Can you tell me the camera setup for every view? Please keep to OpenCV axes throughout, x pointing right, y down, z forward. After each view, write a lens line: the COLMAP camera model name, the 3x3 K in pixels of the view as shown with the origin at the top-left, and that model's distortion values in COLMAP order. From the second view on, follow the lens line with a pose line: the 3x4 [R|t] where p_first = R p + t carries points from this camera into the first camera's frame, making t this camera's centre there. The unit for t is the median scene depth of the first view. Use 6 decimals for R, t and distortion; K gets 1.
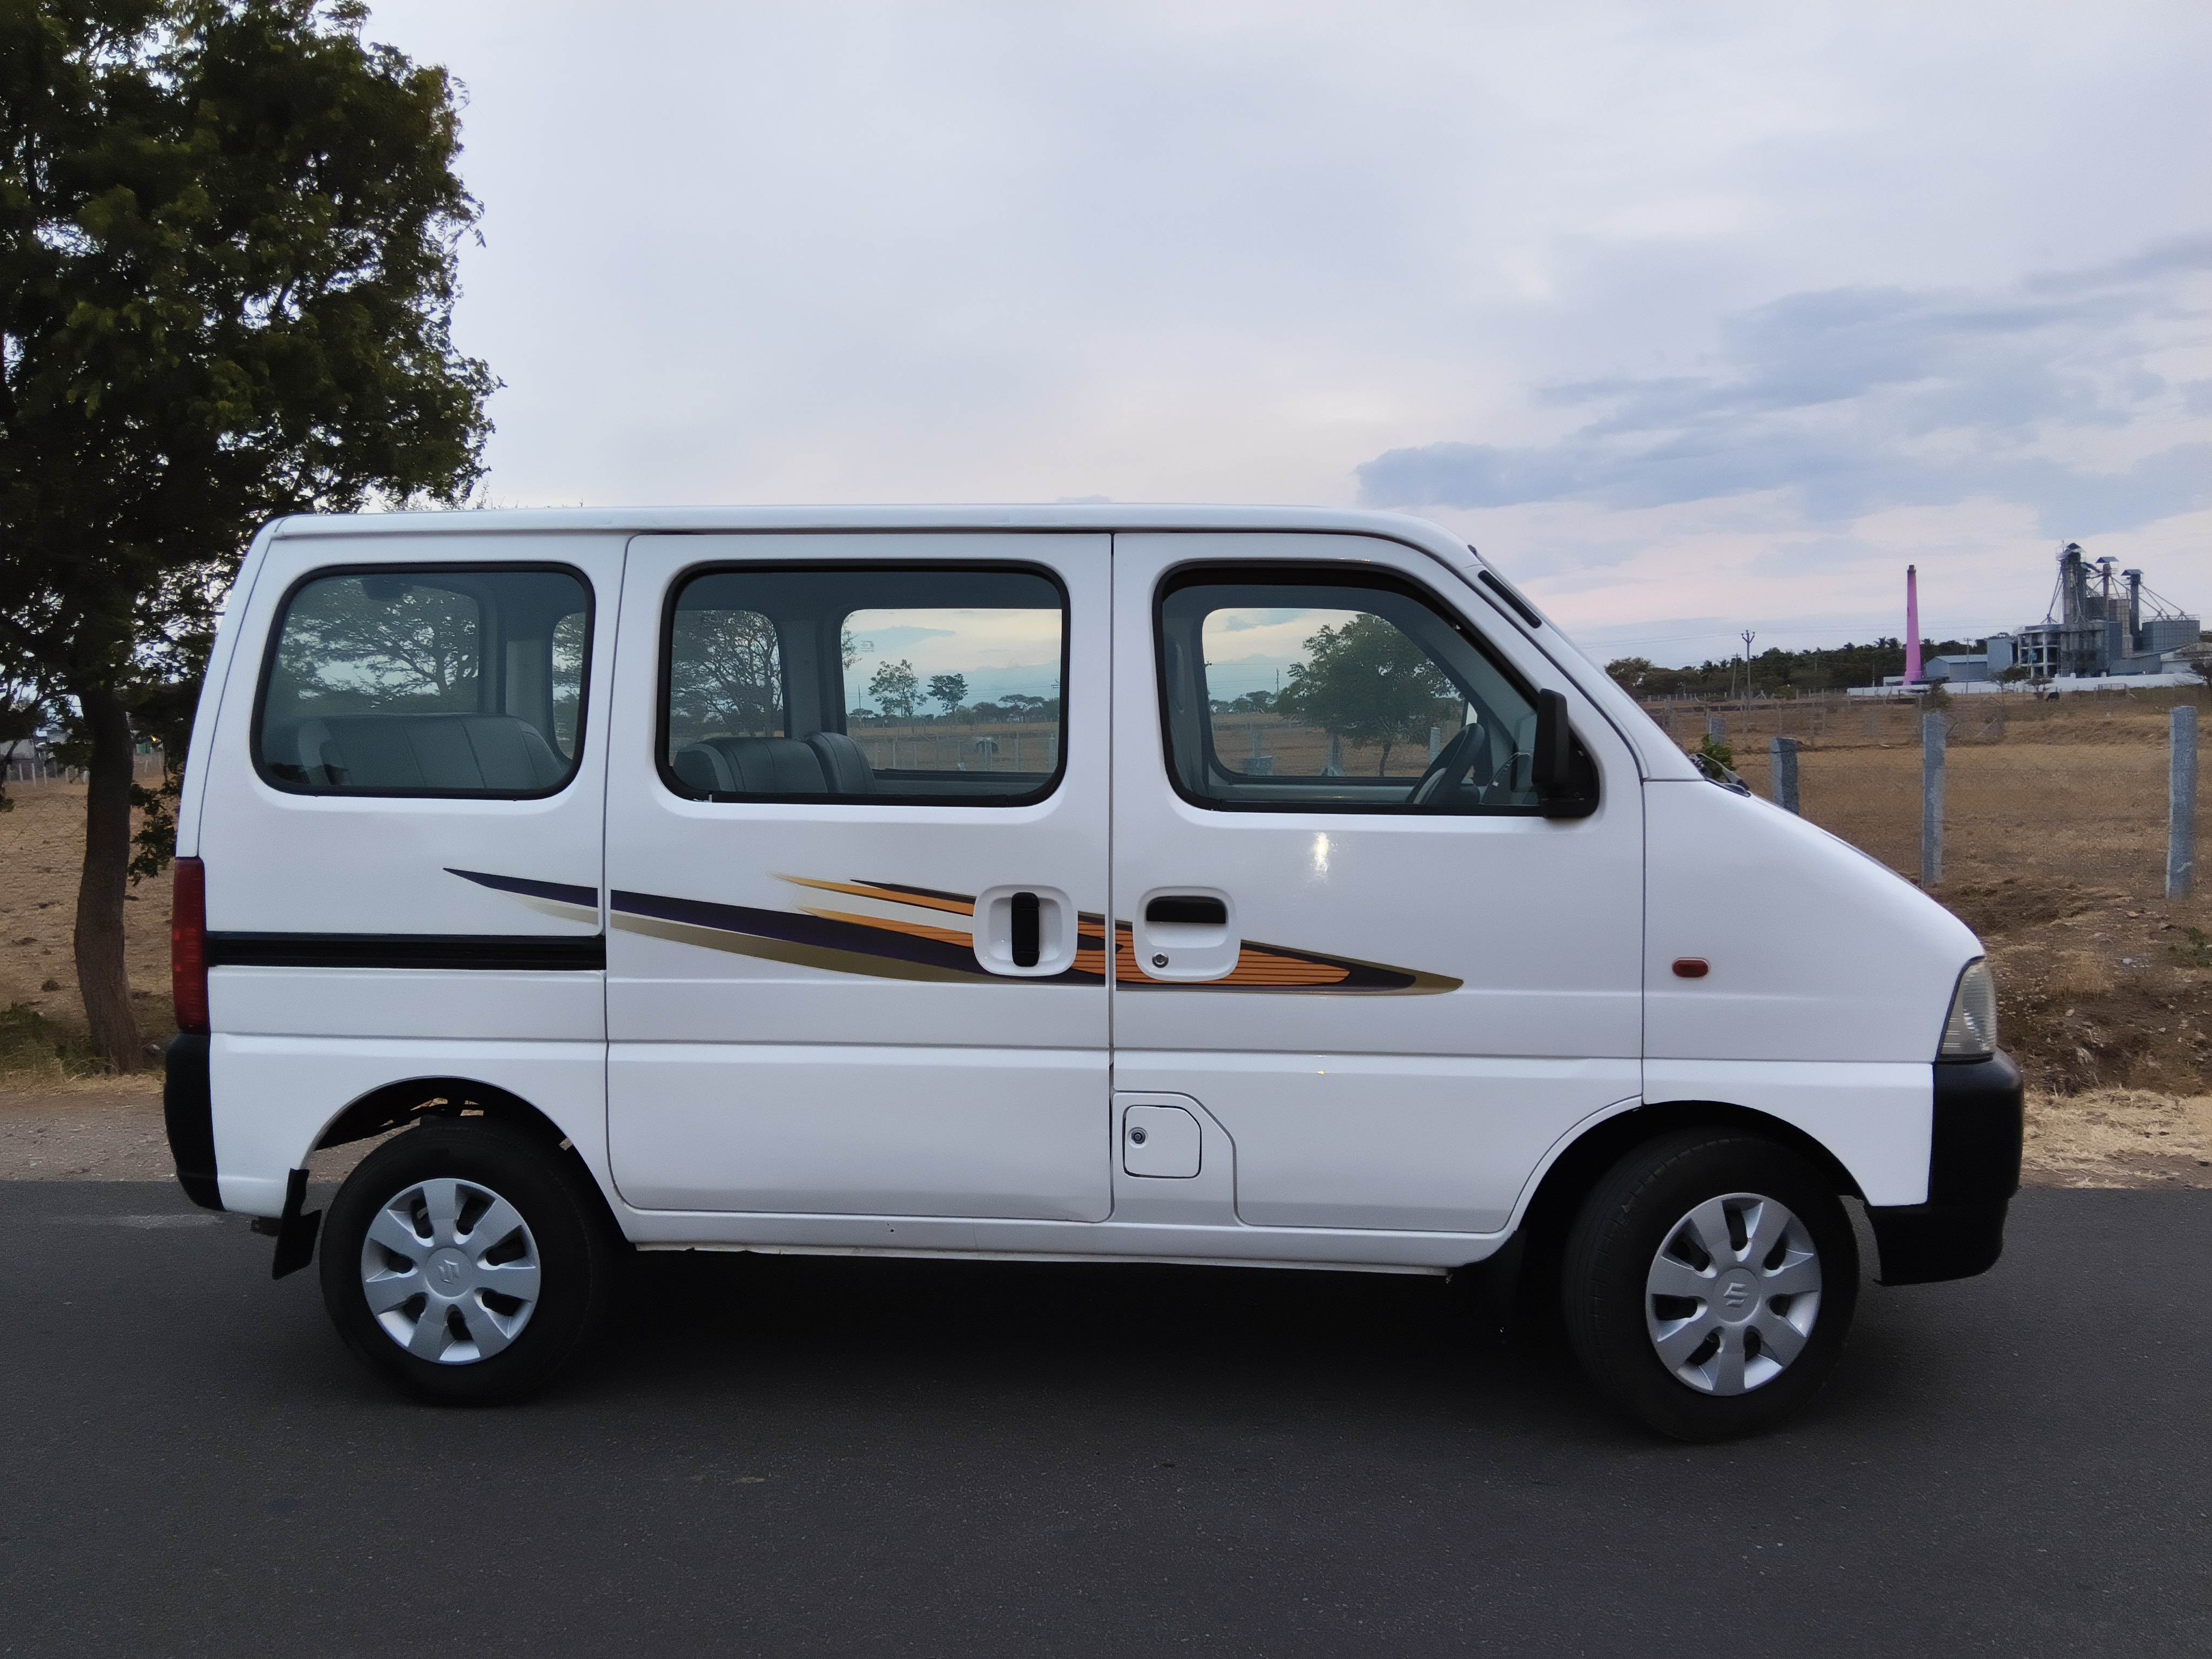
lens RADIAL K [[1816.7, 0, 1133.5], [0, 1816.7, 822.5], [0, 0, 1]] dist [0.050071, -0.090822]
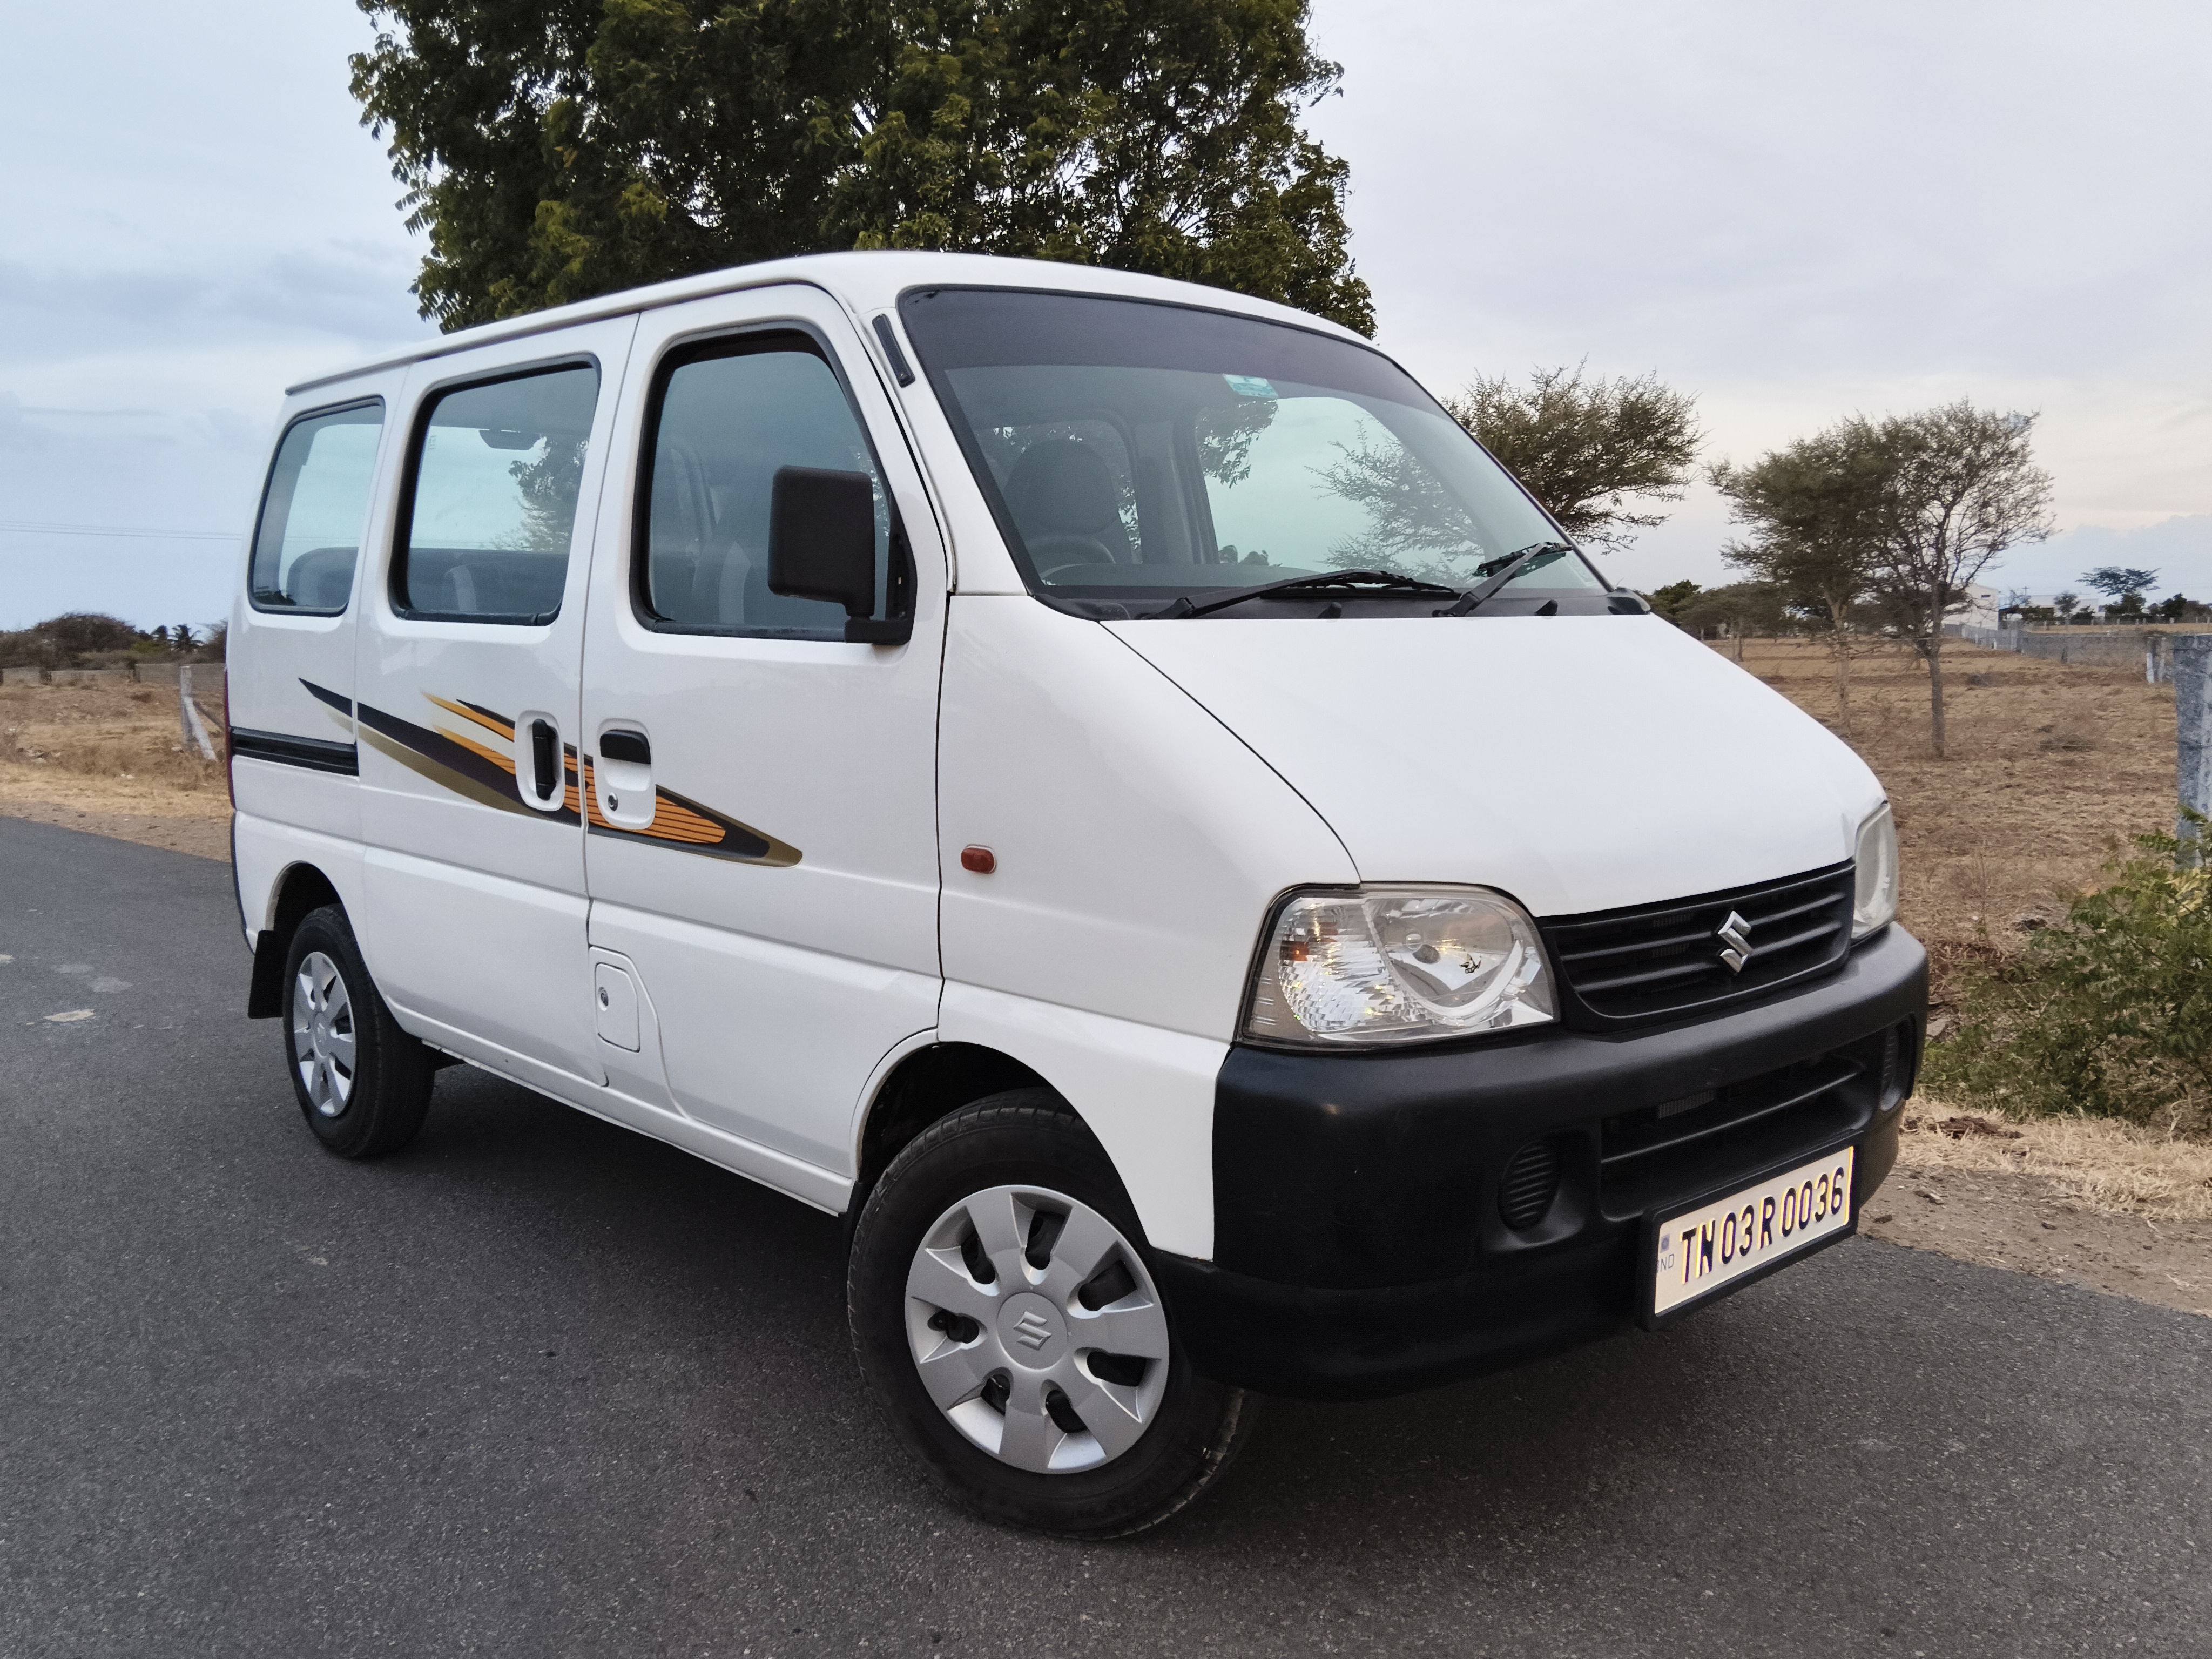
lens RADIAL K [[1816.7, 0, 1120.4], [0, 1816.7, 829.1], [0, 0, 1]] dist [0.050071, -0.090822]
pose [[0.756028, 0.080349, -0.649589, 0.776700], [-0.046214, 0.996513, 0.069474, 0.015980], [0.652906, -0.022505, 0.757105, 0.490980]]
